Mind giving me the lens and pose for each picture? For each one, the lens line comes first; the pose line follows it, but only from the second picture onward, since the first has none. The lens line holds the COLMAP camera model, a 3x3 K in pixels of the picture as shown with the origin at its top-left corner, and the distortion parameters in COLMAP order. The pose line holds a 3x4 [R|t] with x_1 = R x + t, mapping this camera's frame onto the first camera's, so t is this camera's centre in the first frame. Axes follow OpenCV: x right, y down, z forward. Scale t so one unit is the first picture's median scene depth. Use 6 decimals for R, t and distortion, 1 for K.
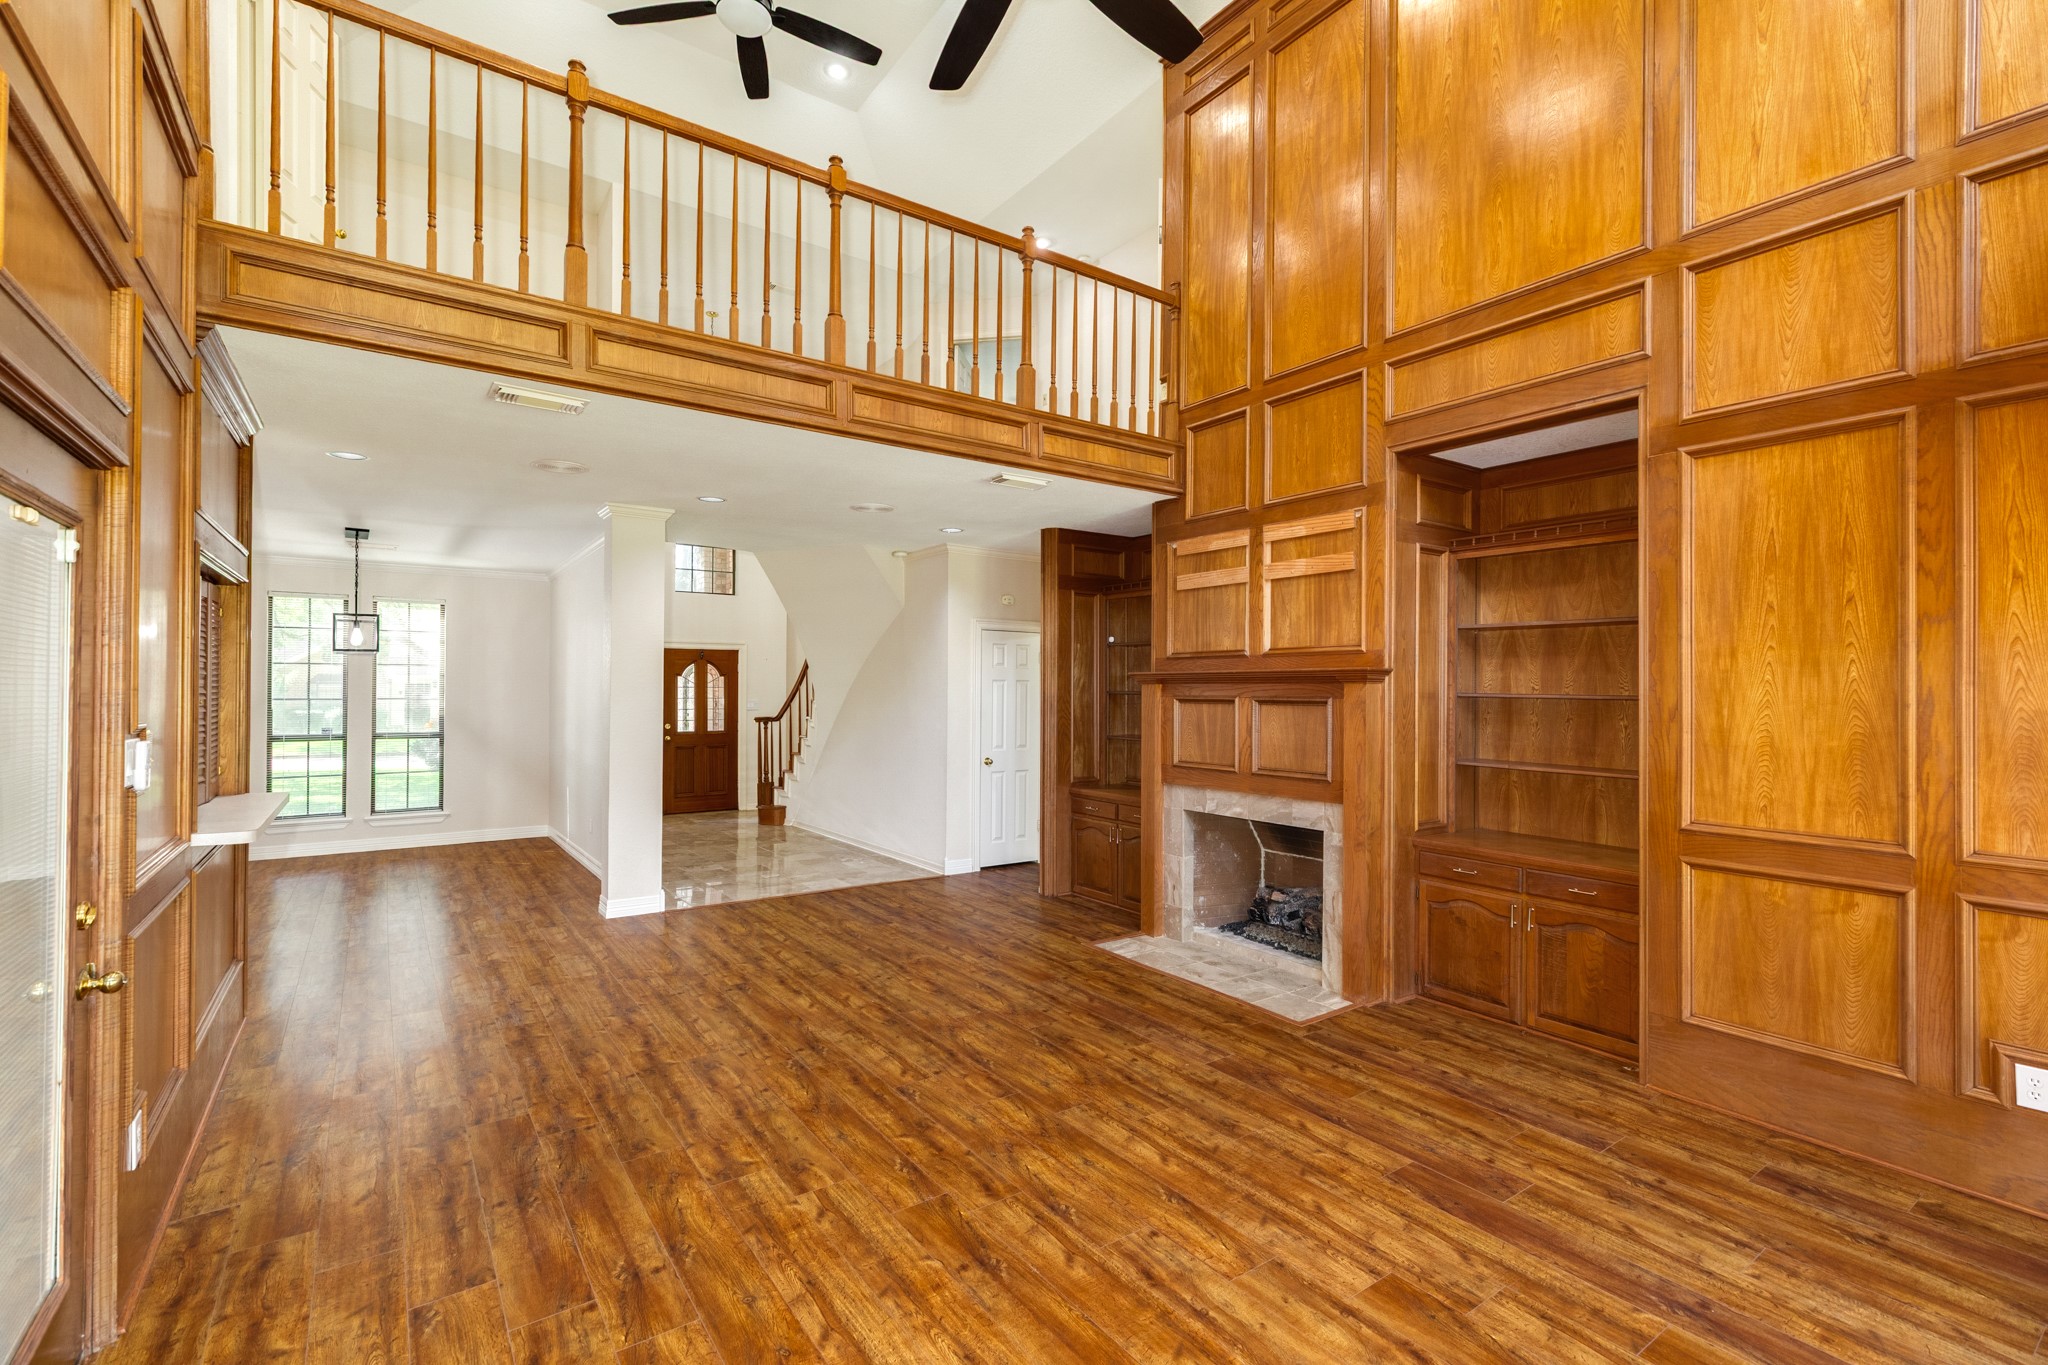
lens RADIAL K [[917.3, 0, 1016.2], [0, 917.3, 649.2], [0, 0, 1]] dist [0.004555, 0.000693]
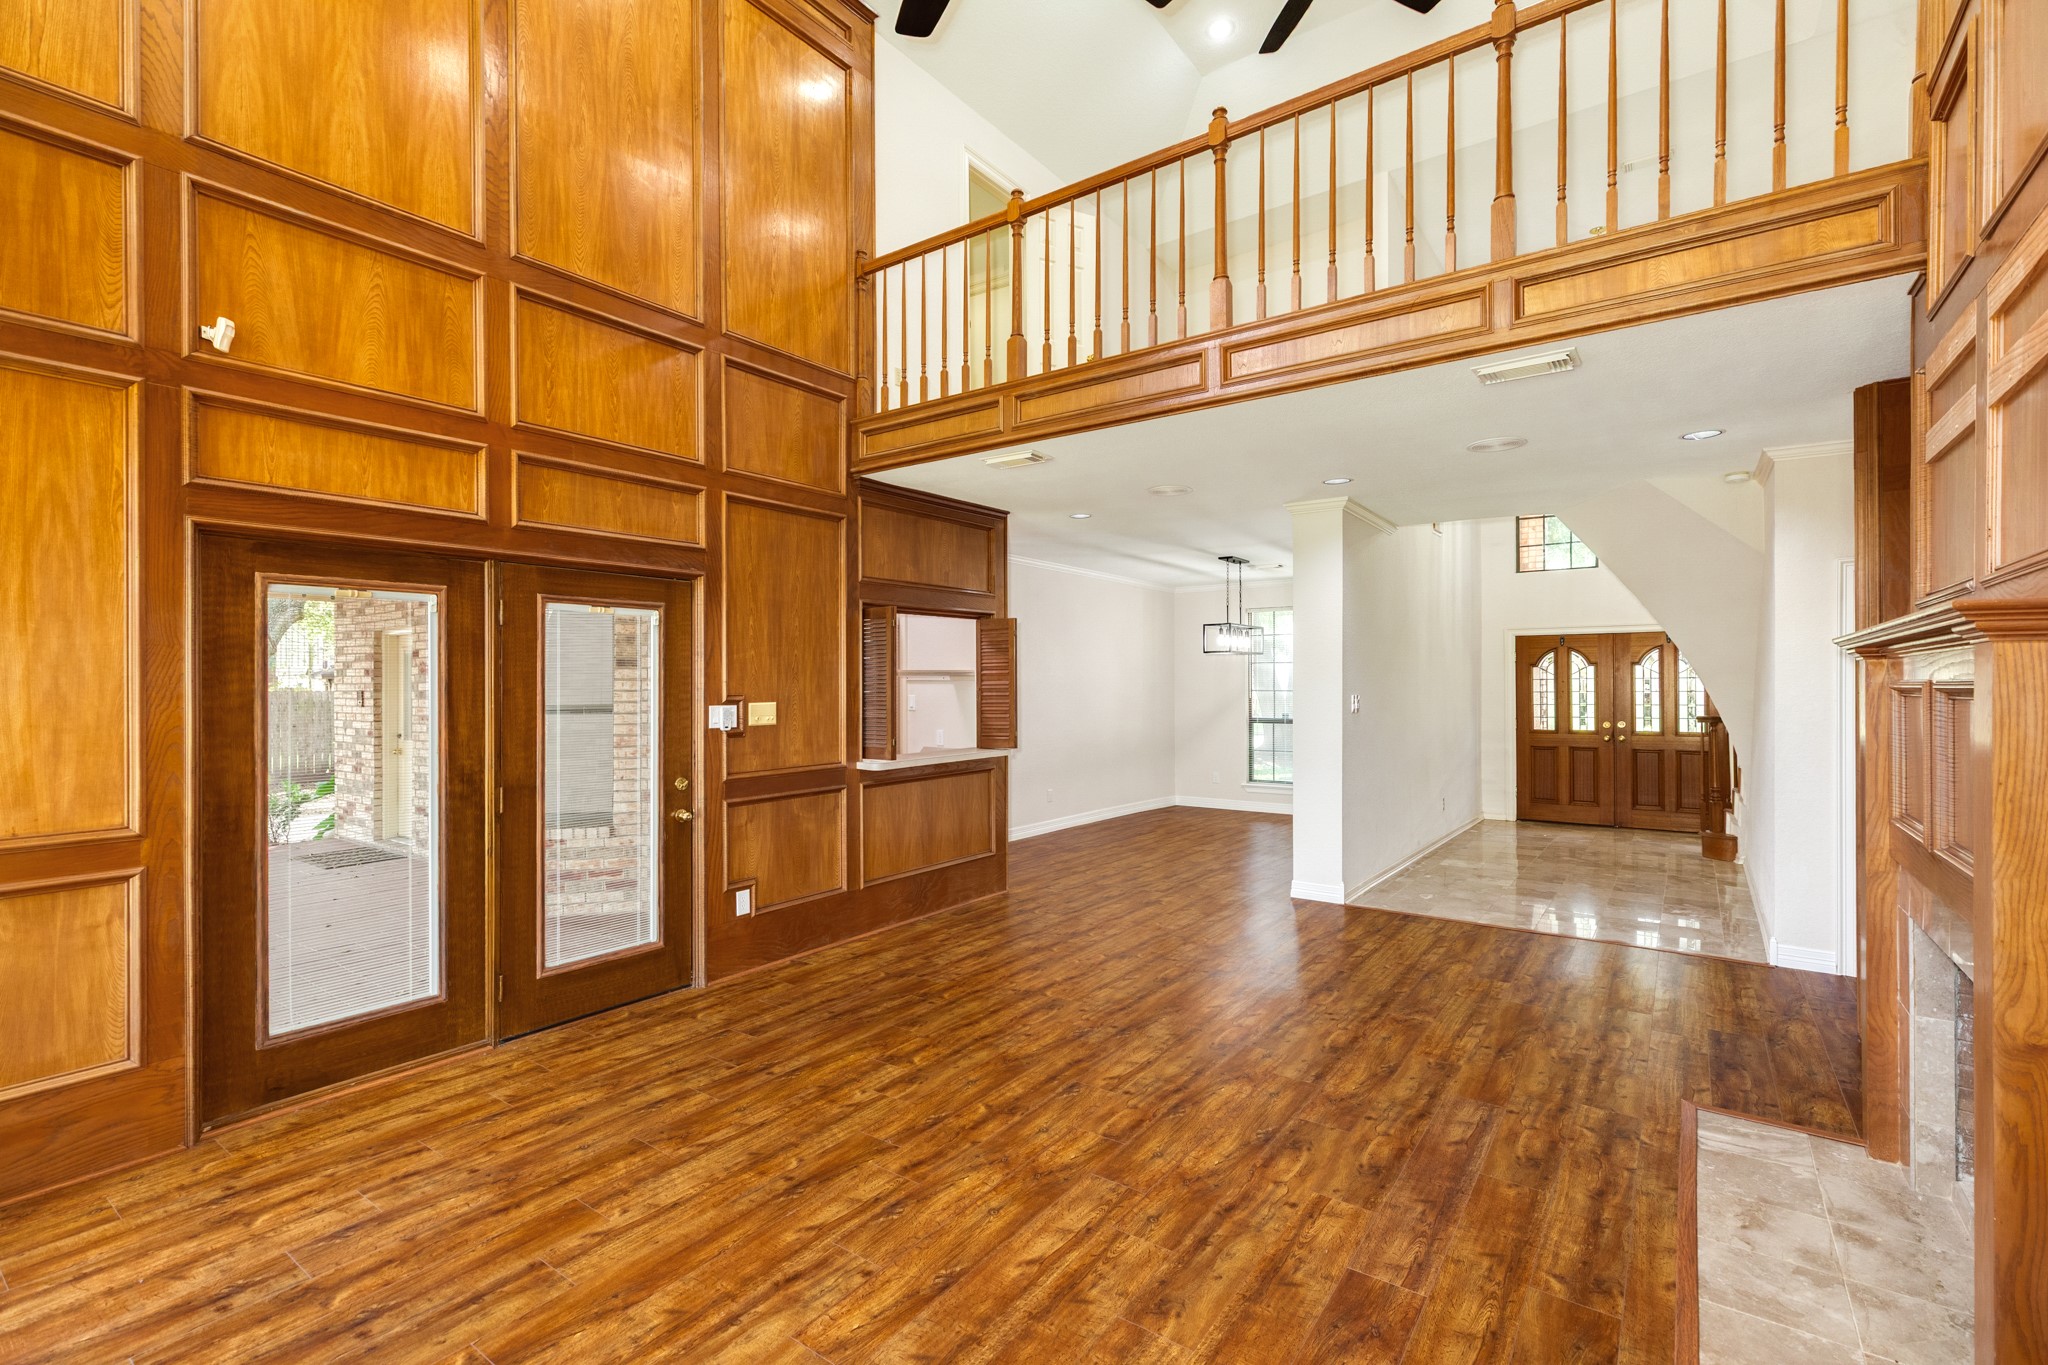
lens RADIAL K [[910.5, 0, 1020.9], [0, 910.5, 685.1], [0, 0, 1]] dist [0.005964, 0.000724]
pose [[0.322204, -0.004821, -0.946658, 0.710312], [0.046549, 0.998858, 0.010756, 0.036118], [0.945525, -0.047531, 0.322061, 0.593435]]
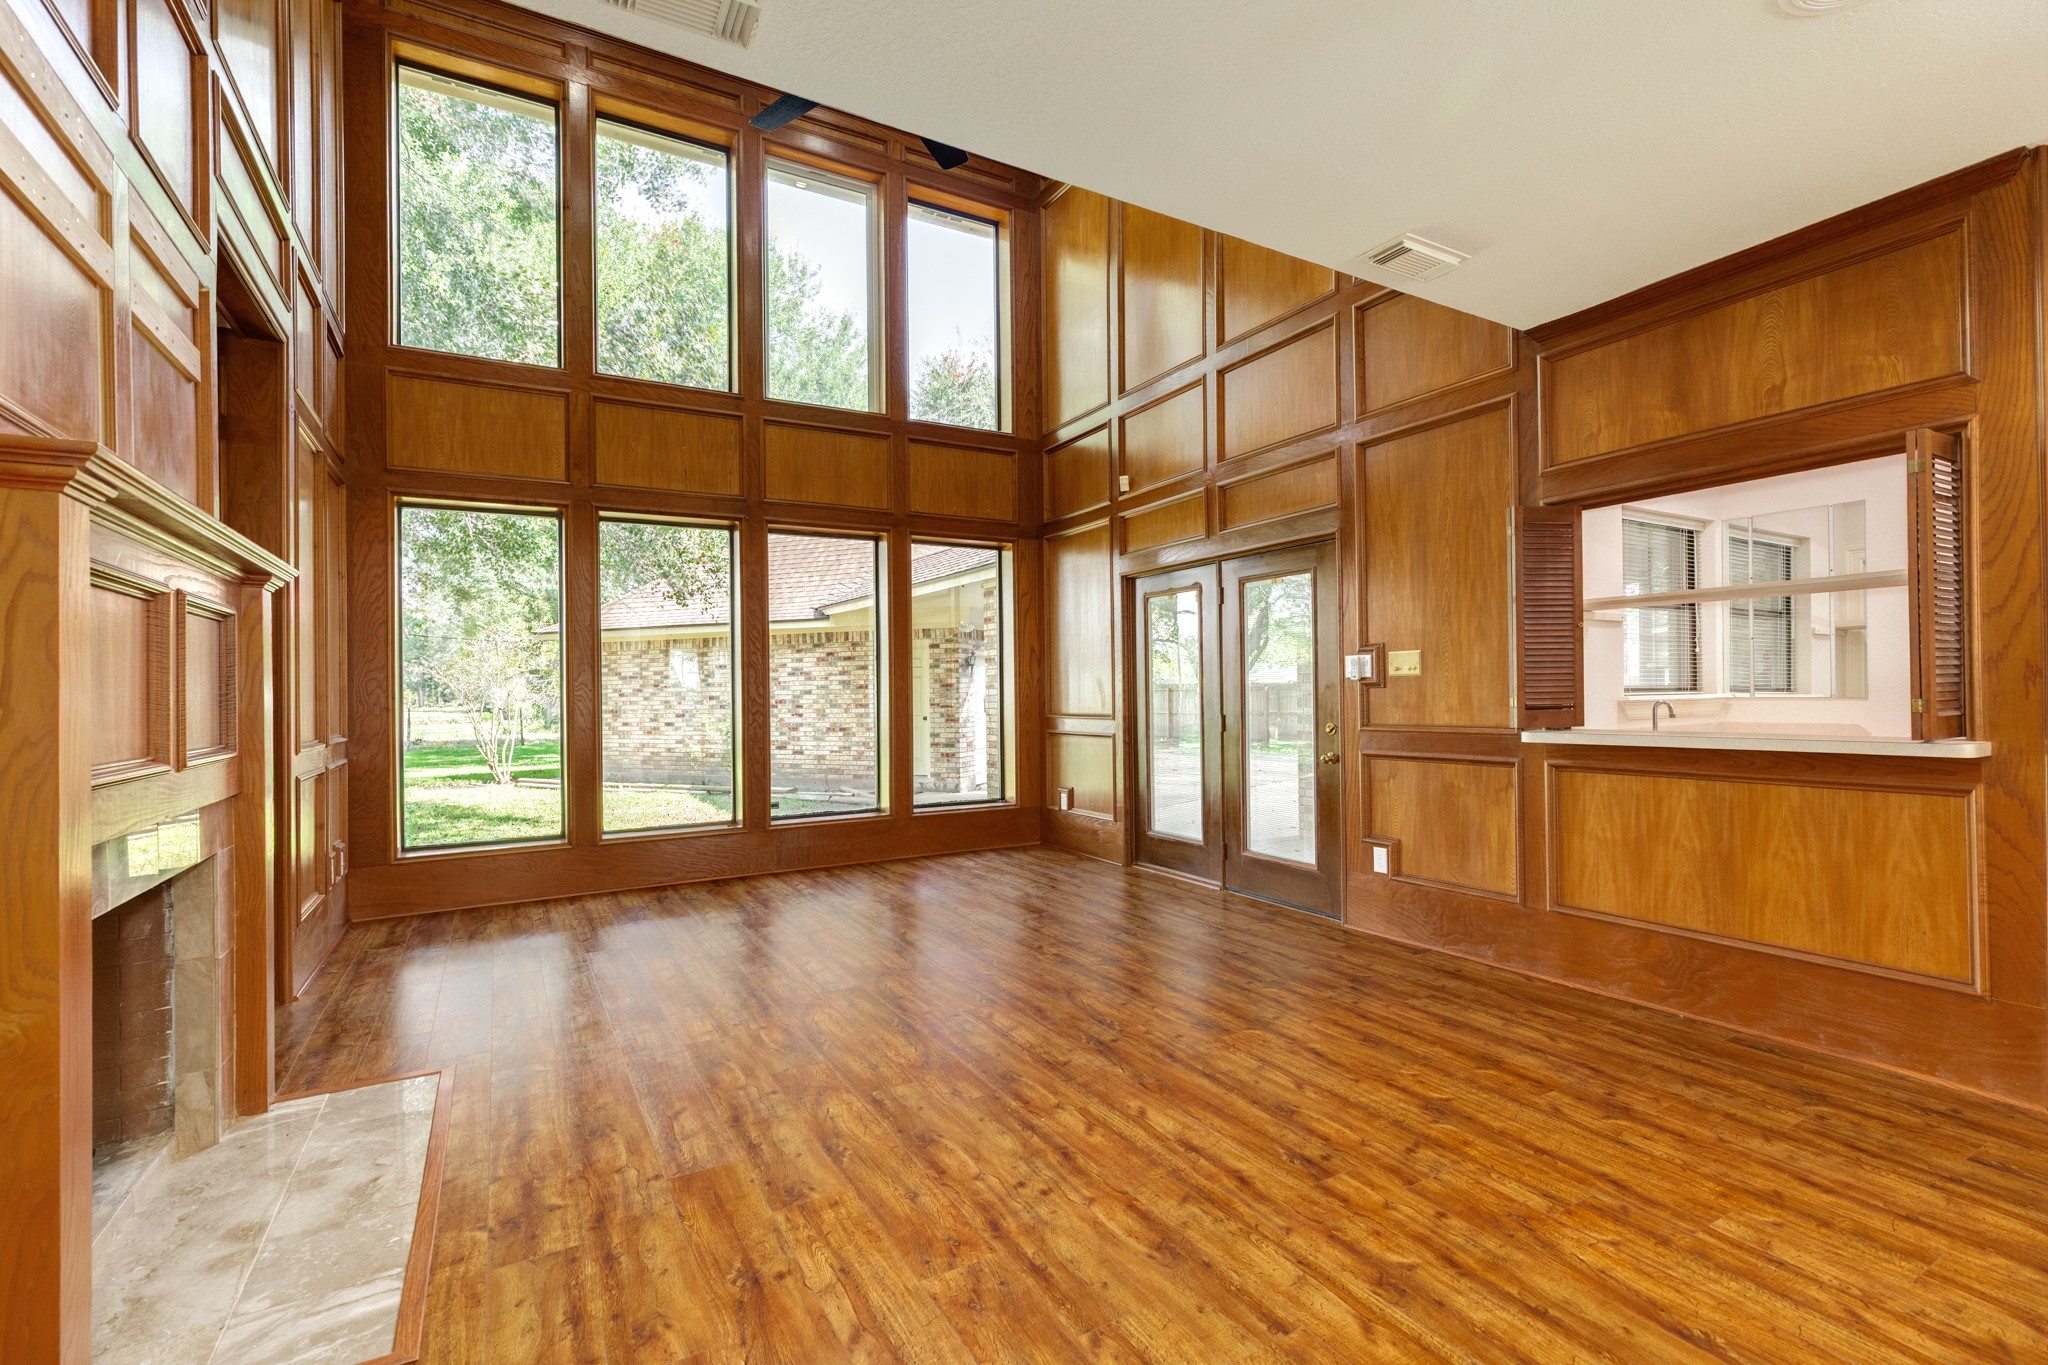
lens RADIAL K [[910.5, 0, 1020.9], [0, 910.5, 685.1], [0, 0, 1]] dist [0.005964, 0.000724]
pose [[-0.995909, 0.008156, 0.089992, -0.229356], [0.003560, 0.998686, -0.051118, 0.158916], [-0.090291, -0.050588, -0.994630, 1.857634]]
